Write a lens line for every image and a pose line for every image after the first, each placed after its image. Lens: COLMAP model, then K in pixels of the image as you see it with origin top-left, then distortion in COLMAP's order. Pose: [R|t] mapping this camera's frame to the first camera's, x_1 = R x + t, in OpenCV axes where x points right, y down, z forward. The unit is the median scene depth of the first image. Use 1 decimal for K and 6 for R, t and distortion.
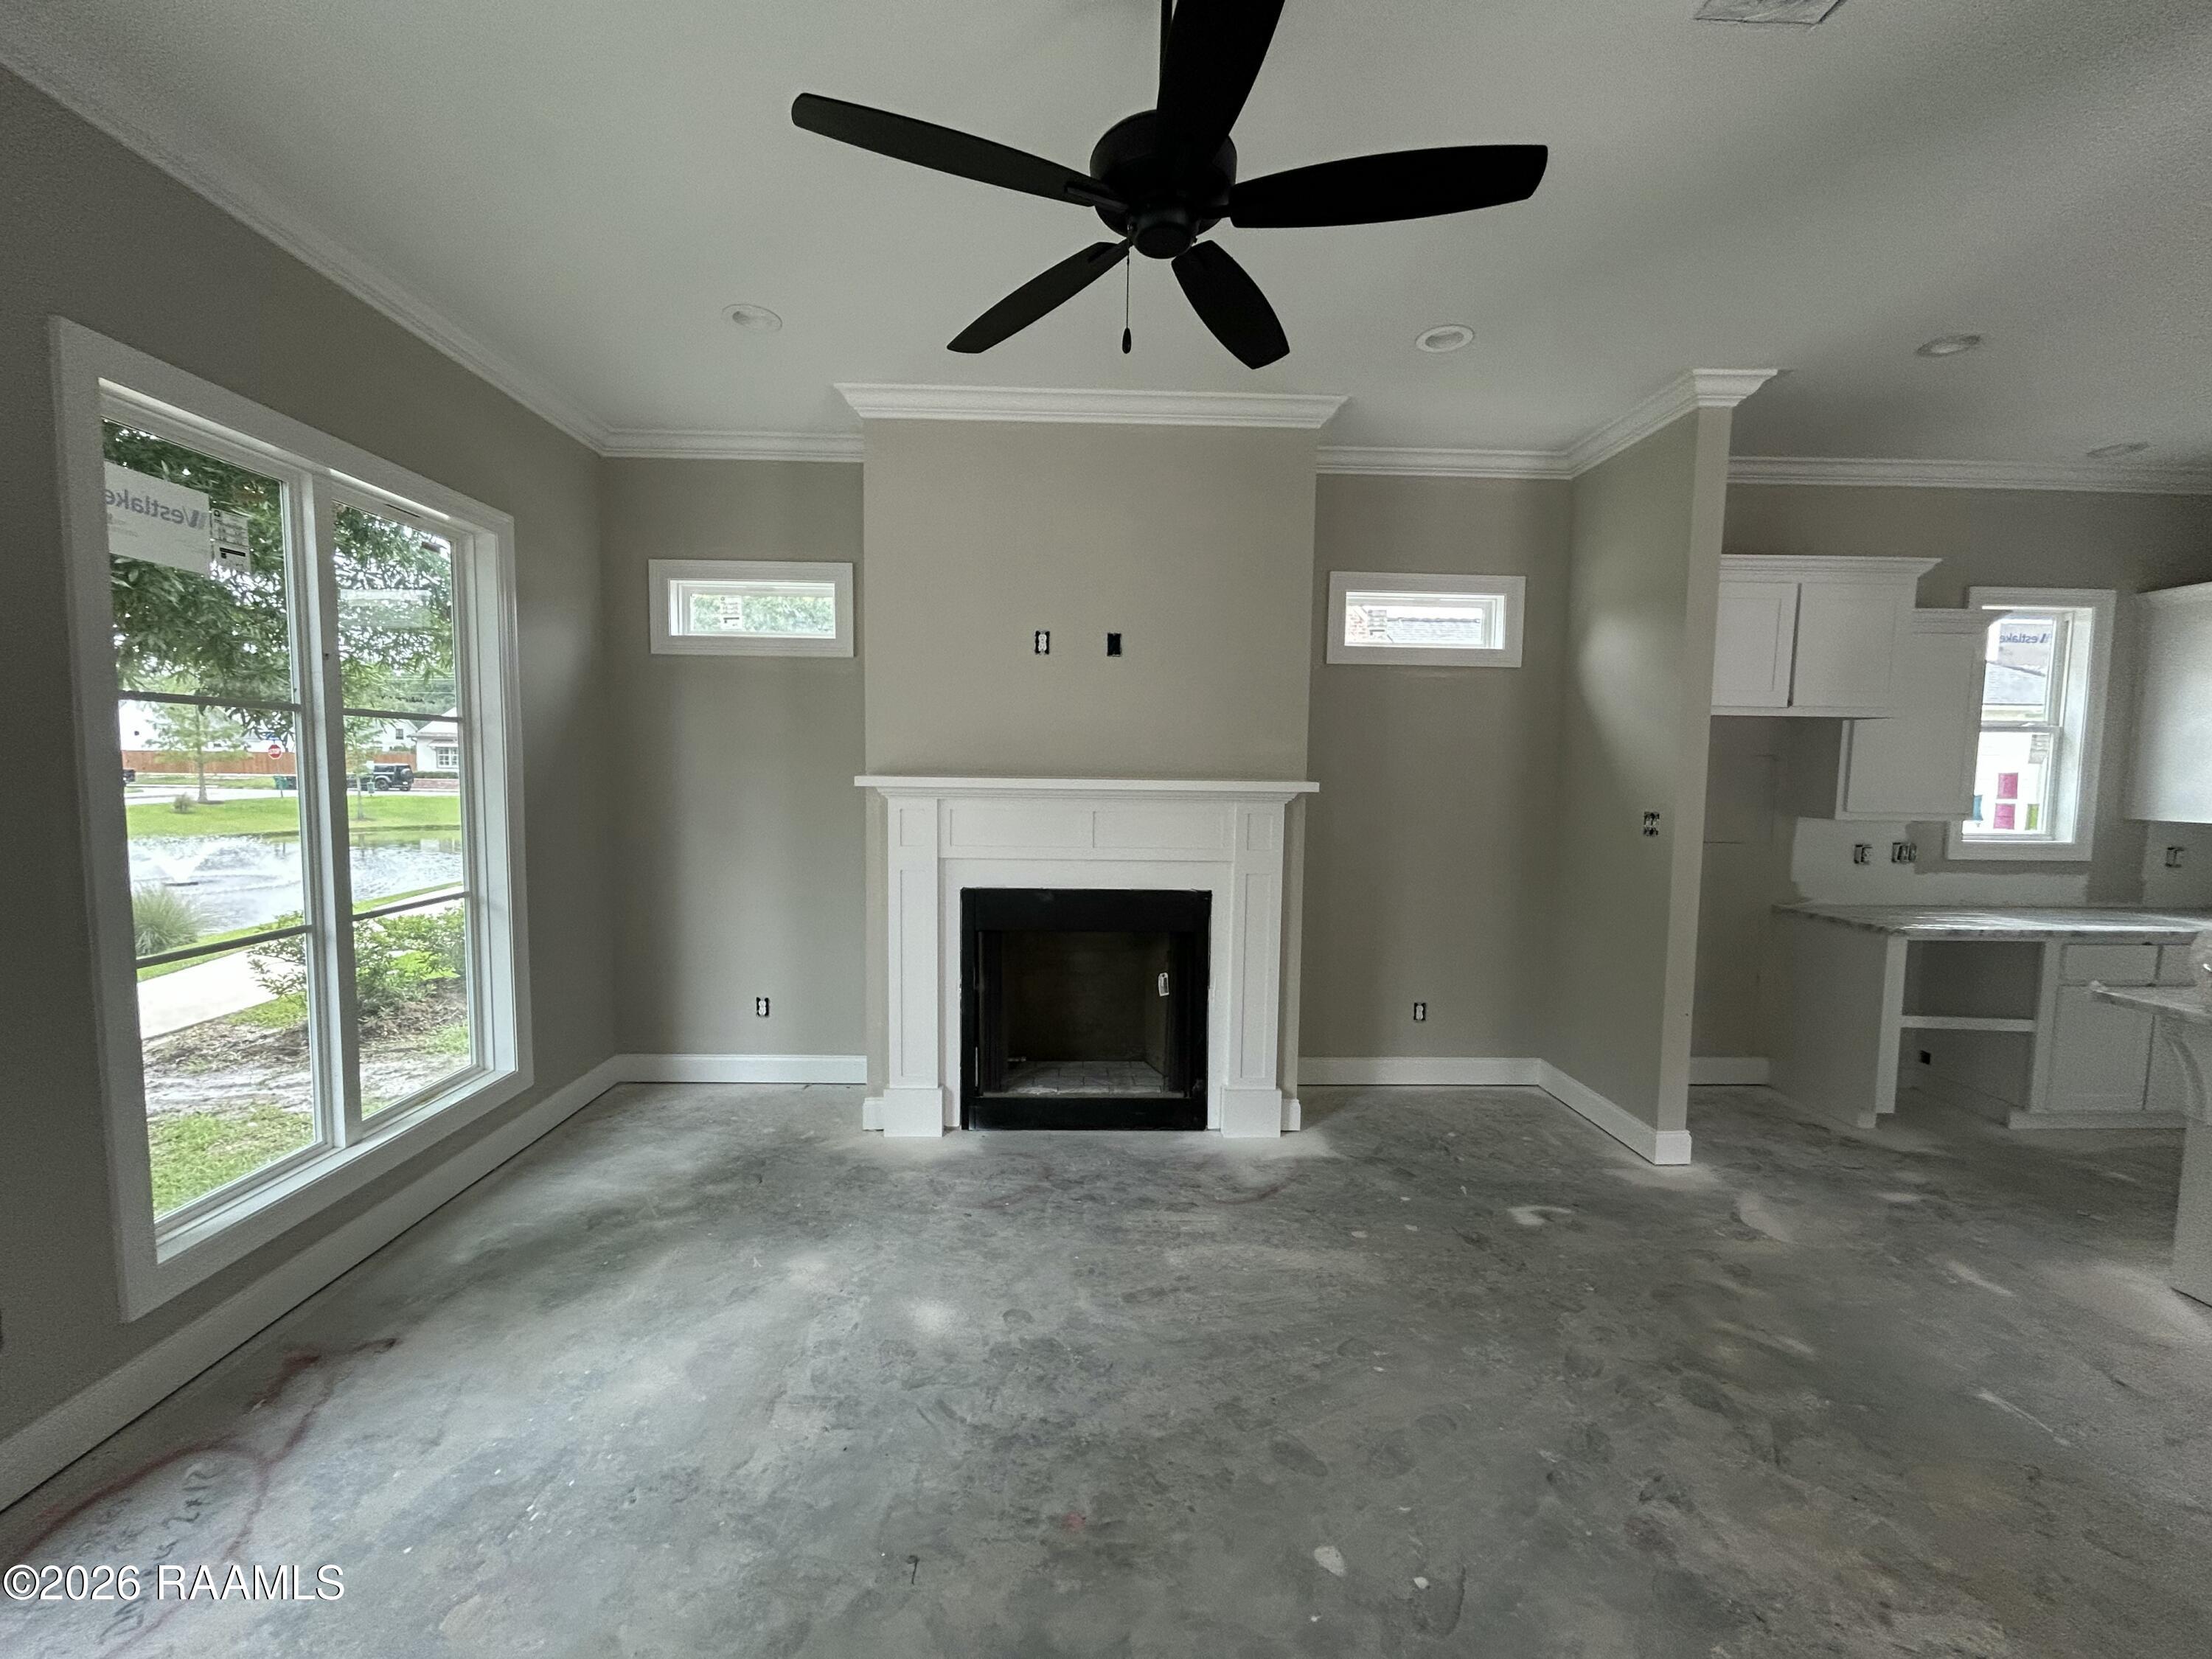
lens RADIAL K [[898.5, 0, 1113.4], [0, 898.5, 834.8], [0, 0, 1]] dist [0.005705, -0.002021]
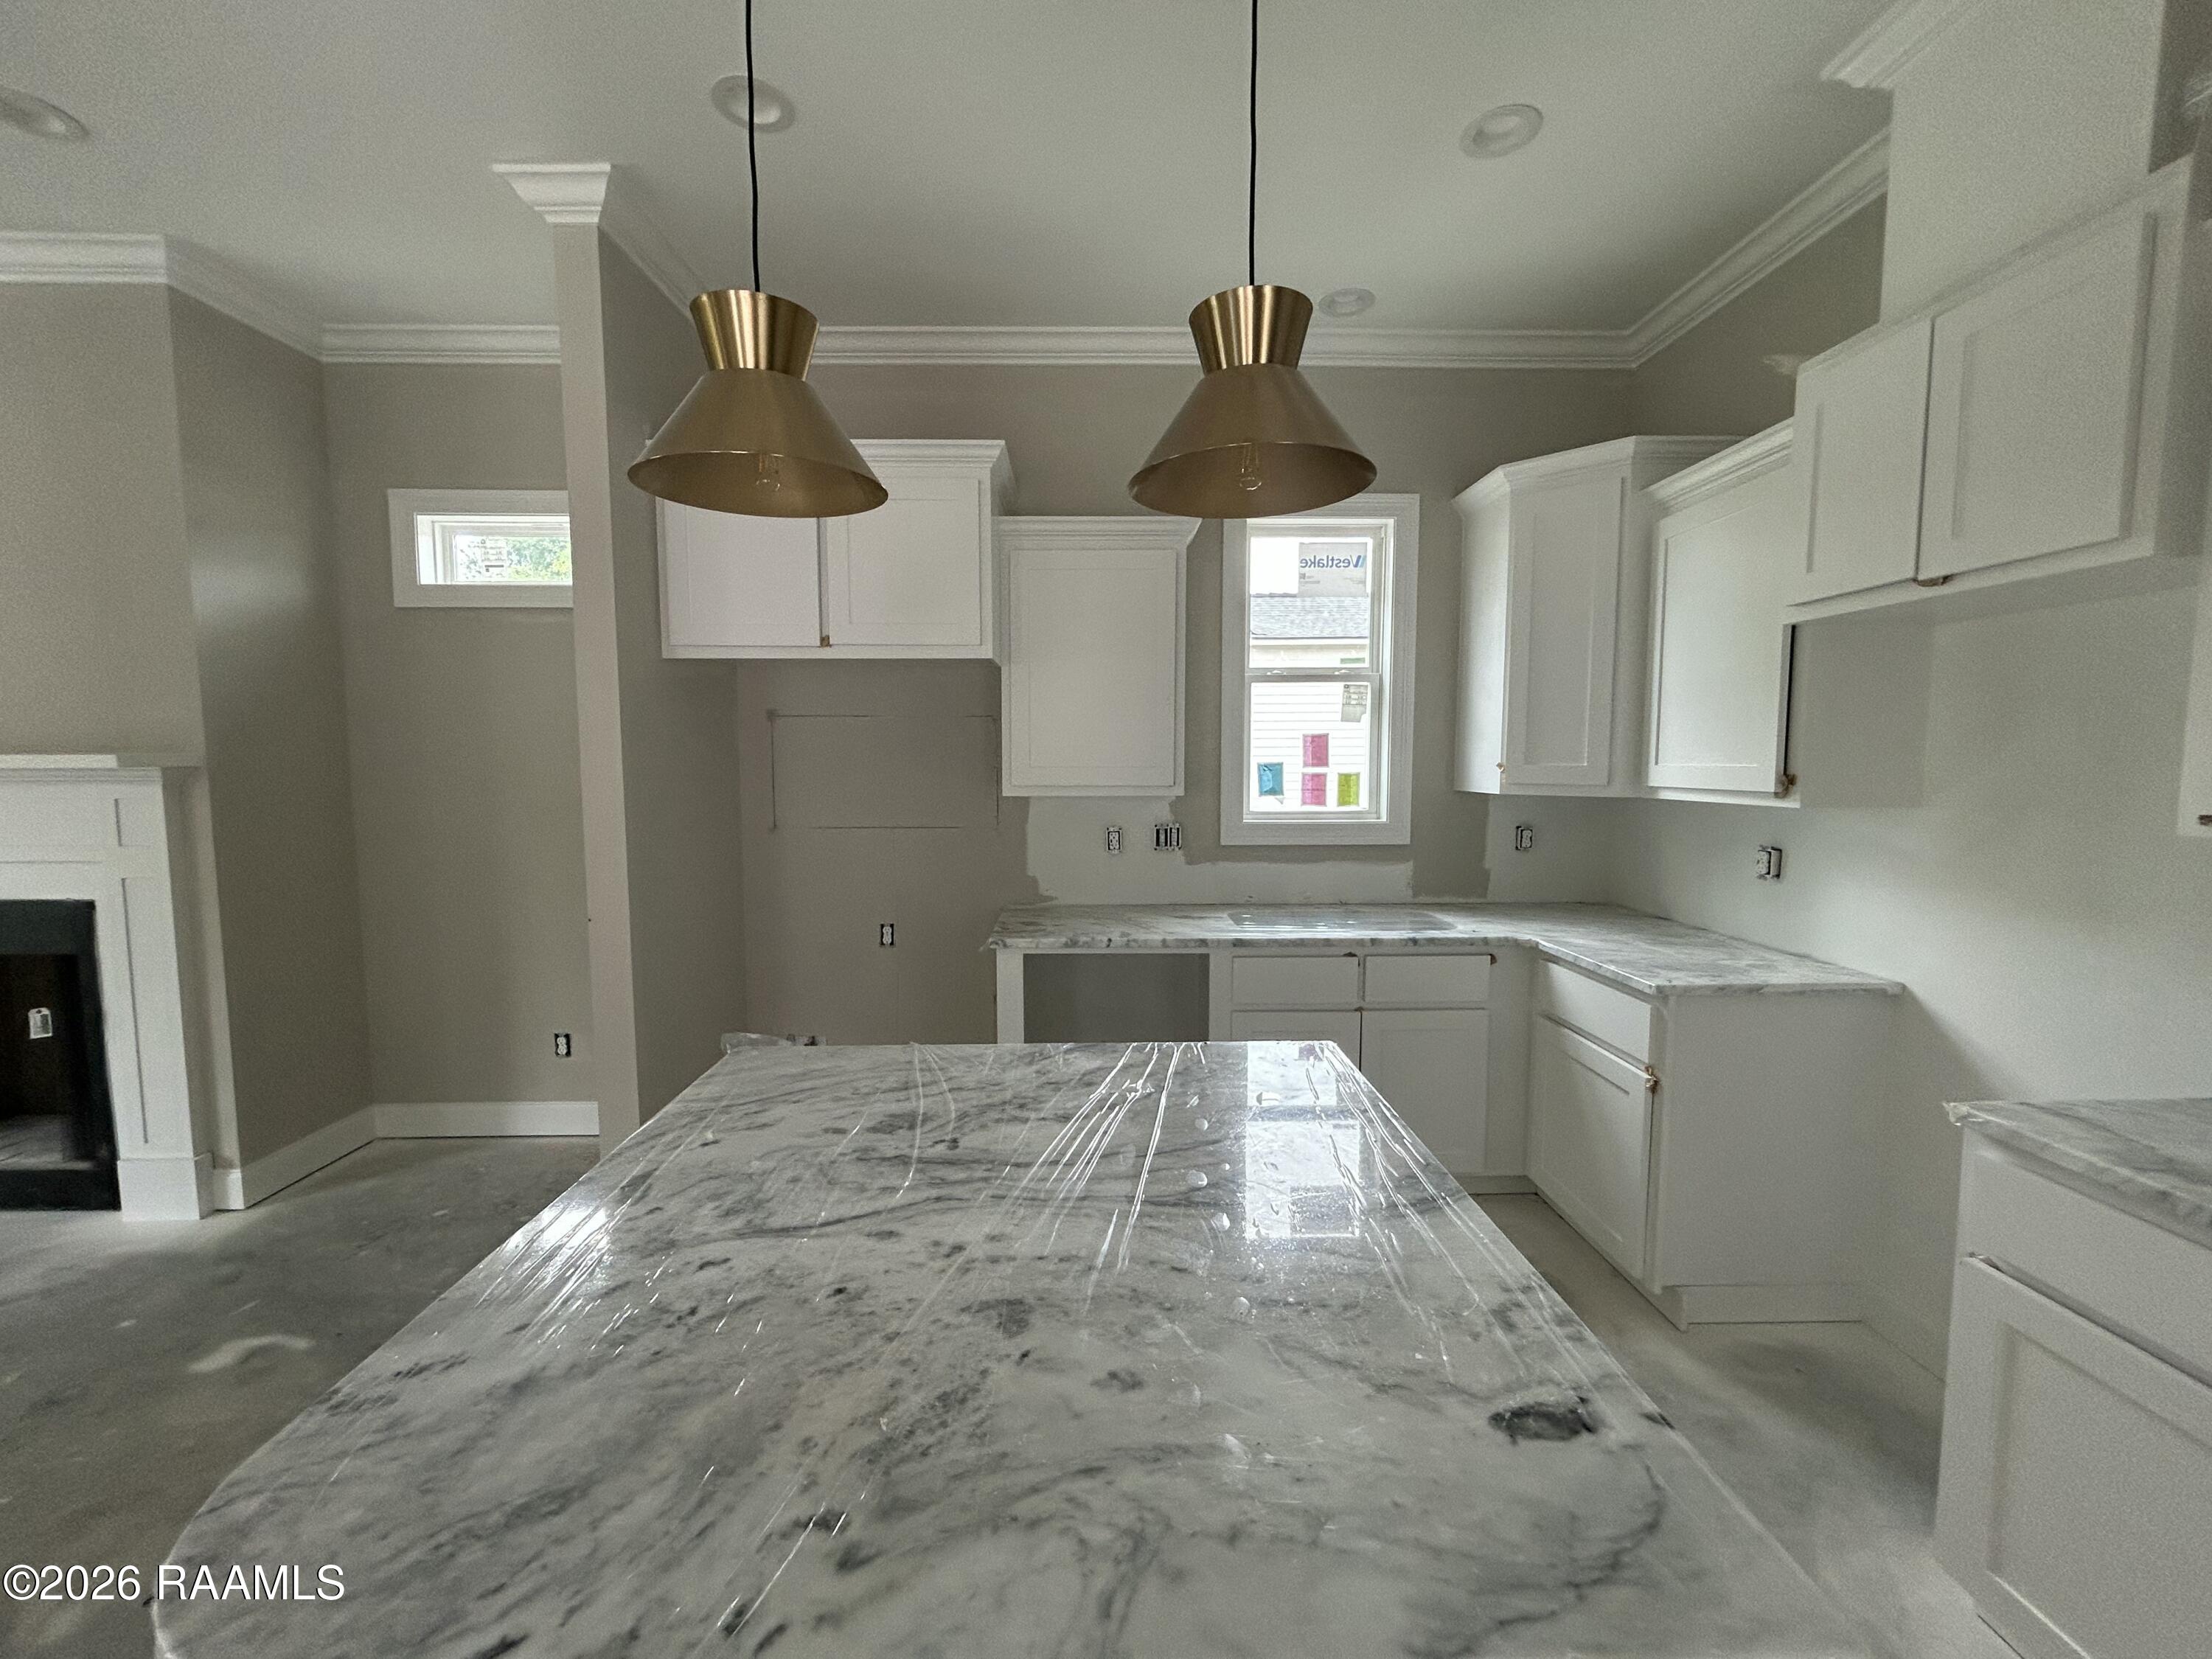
lens RADIAL K [[898.5, 0, 1094.9], [0, 898.5, 828.0], [0, 0, 1]] dist [0.005705, -0.002021]
pose [[0.999591, -0.014394, -0.024699, 0.833088], [0.014343, 0.999895, -0.002271, 0.012706], [0.024729, 0.001916, 0.999692, 0.215807]]
